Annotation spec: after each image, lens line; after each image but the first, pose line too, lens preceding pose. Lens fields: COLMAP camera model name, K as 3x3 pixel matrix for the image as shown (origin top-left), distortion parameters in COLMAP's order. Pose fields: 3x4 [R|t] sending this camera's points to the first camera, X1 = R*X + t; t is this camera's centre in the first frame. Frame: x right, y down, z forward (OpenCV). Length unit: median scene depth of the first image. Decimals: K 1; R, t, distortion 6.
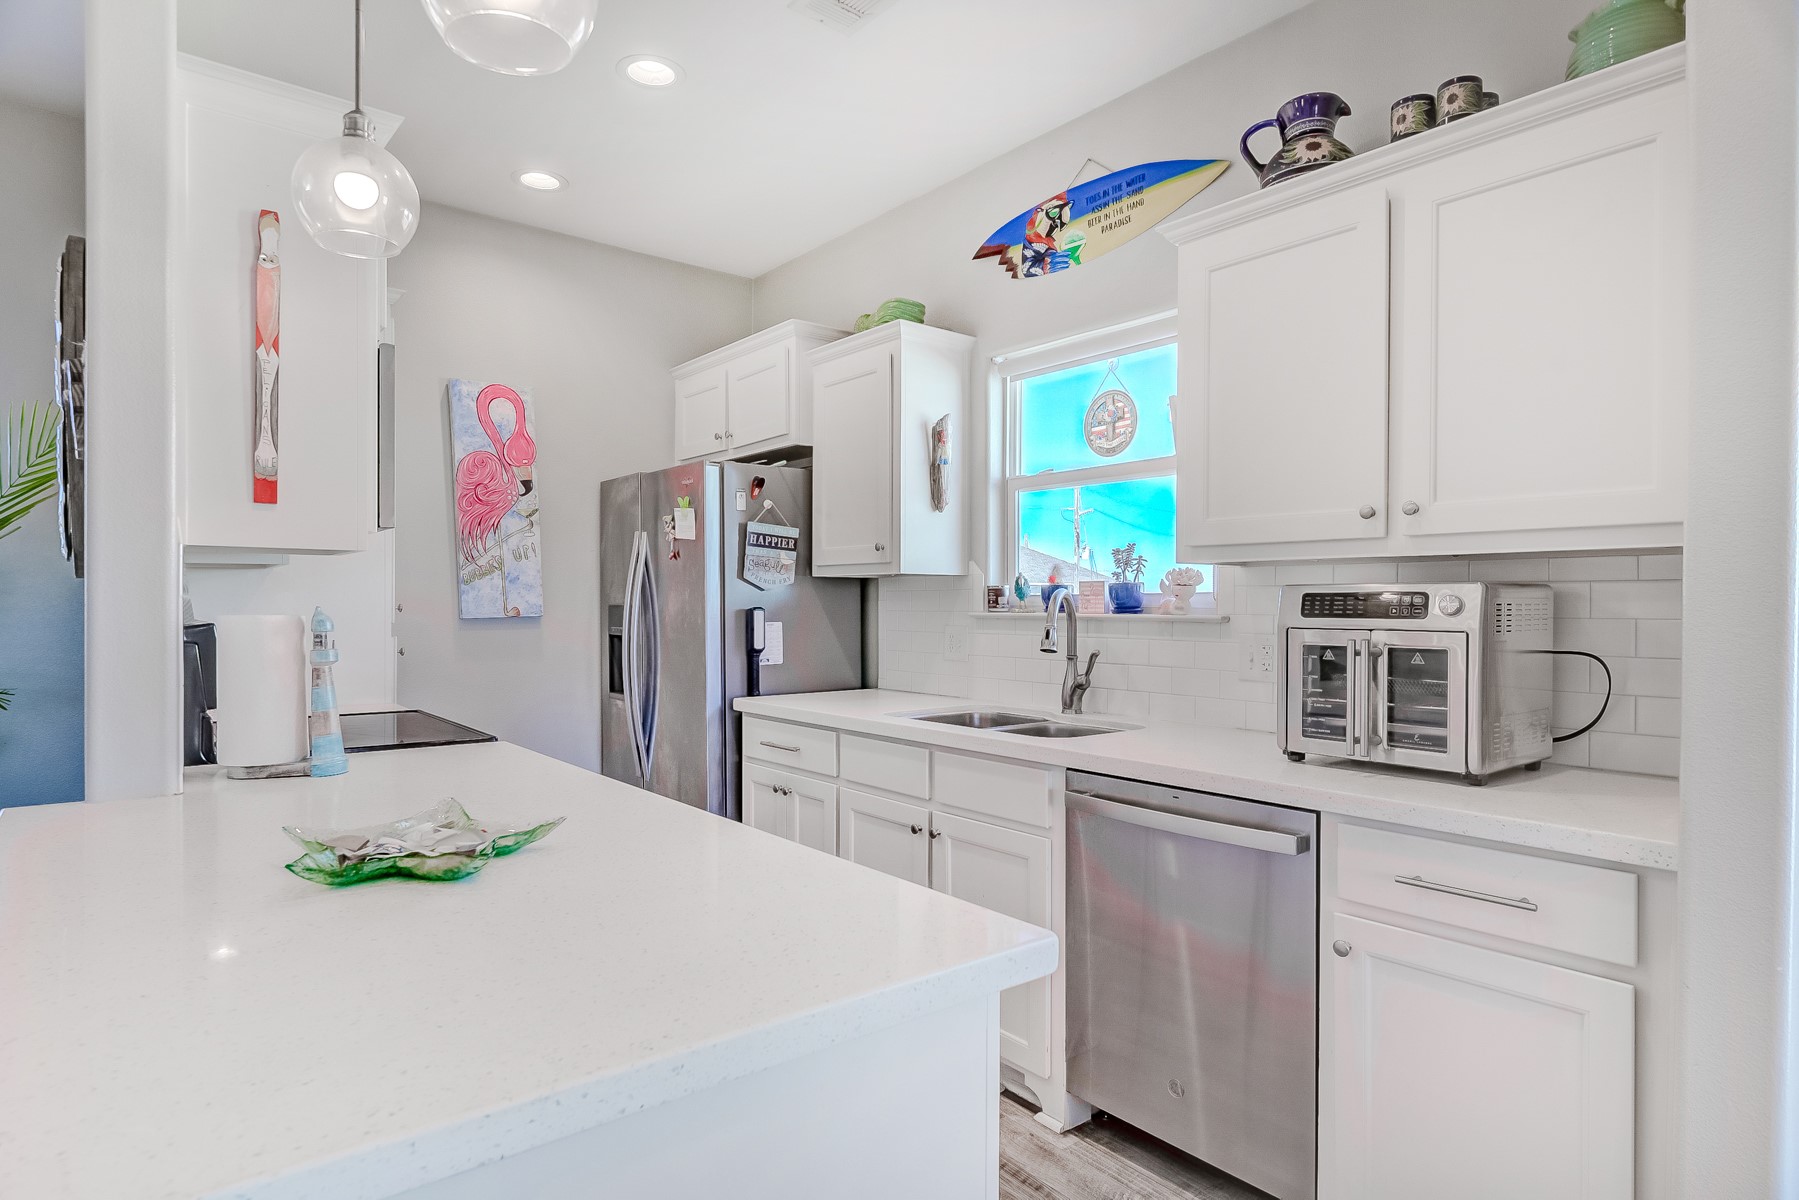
lens RADIAL K [[980.3, 0, 899.9], [0, 980.3, 604.4], [0, 0, 1]] dist [-0.000337, -0.000955]
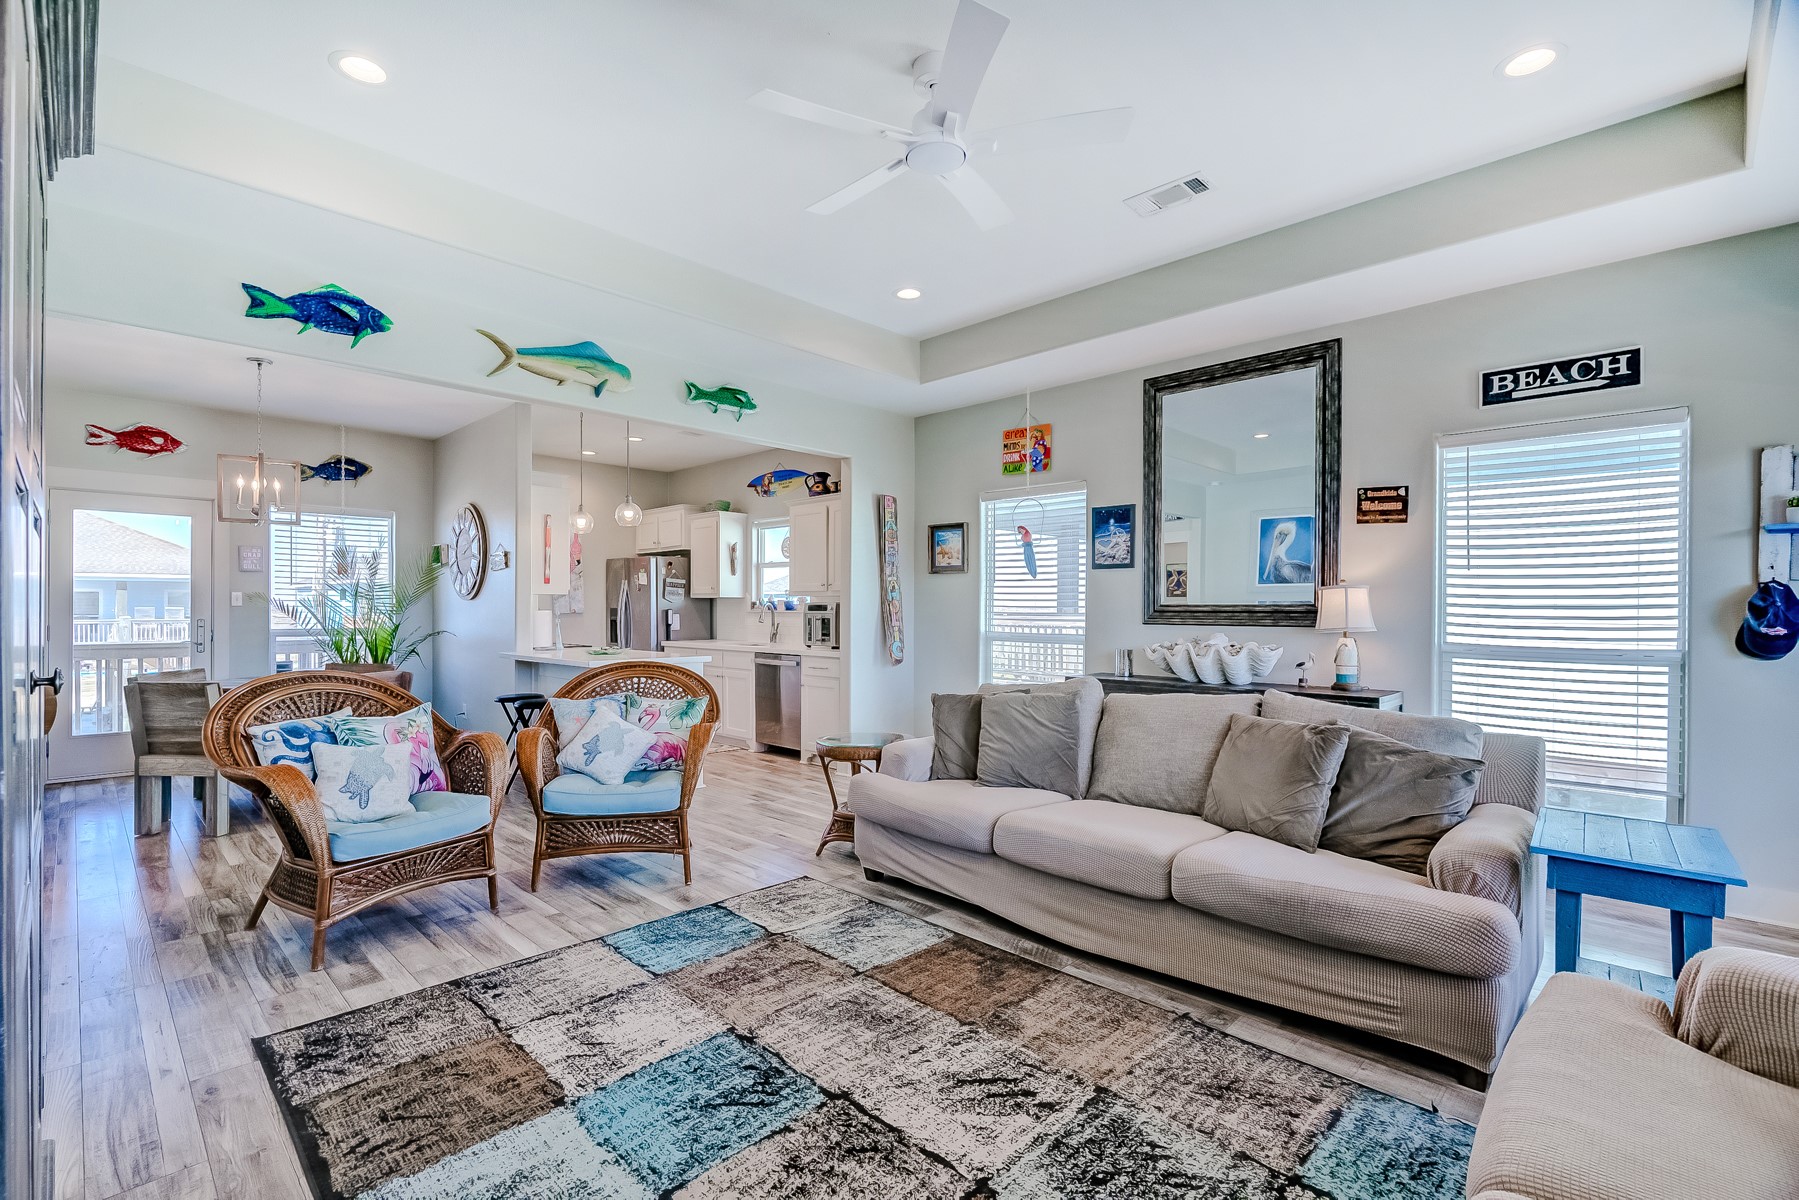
lens RADIAL K [[807.7, 0, 899.5], [0, 807.7, 600.0], [0, 0, 1]] dist [0.008008, -0.005856]
pose [[0.993393, -0.001345, 0.114751, 0.272948], [0.002373, 0.999958, -0.008829, -0.000600], [-0.114734, 0.009043, 0.993355, -1.541616]]
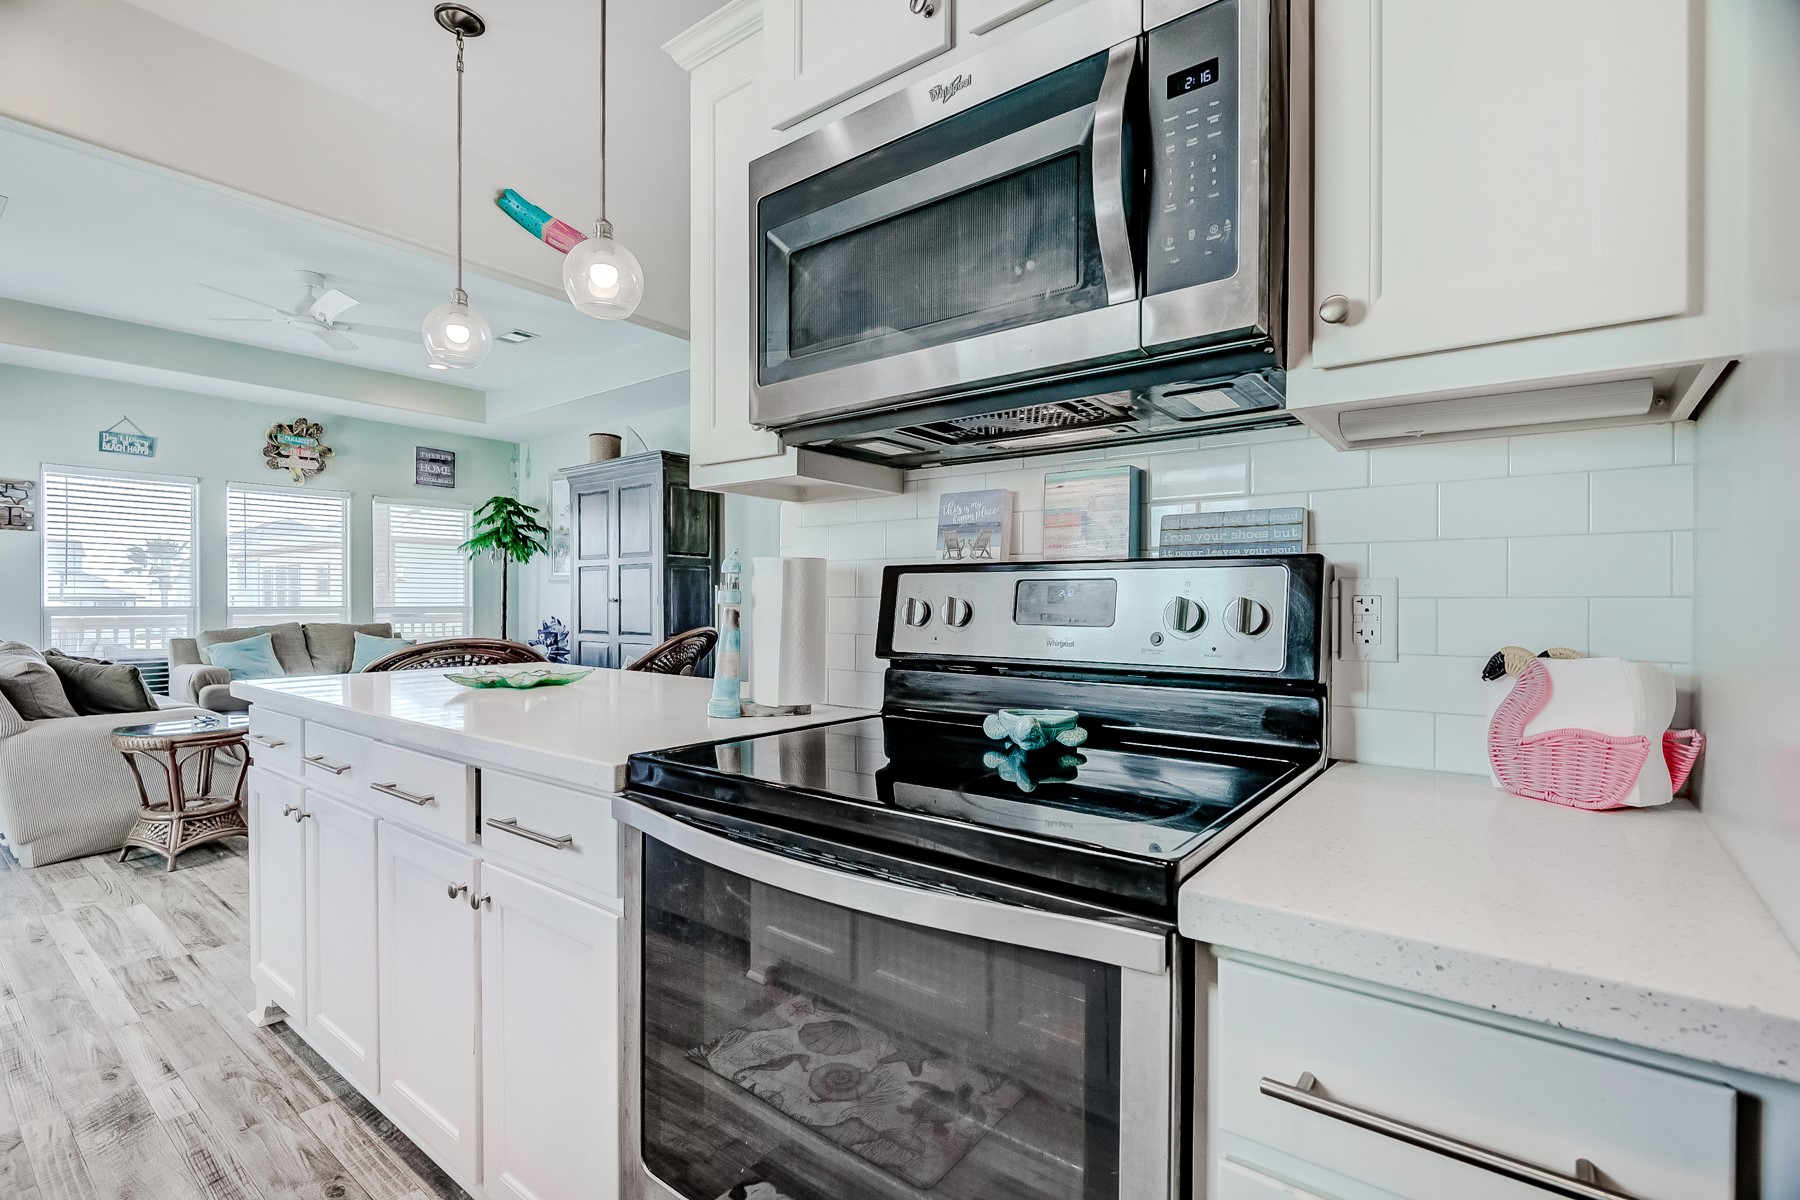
lens RADIAL K [[836.9, 0, 889.8], [0, 836.9, 601.0], [0, 0, 1]] dist [0.001219, 0.000236]
pose [[-0.976482, -0.002798, -0.215582, -0.341847], [-0.003806, 0.999984, 0.004263, 0.038758], [0.215566, 0.004984, -0.976476, 1.180268]]
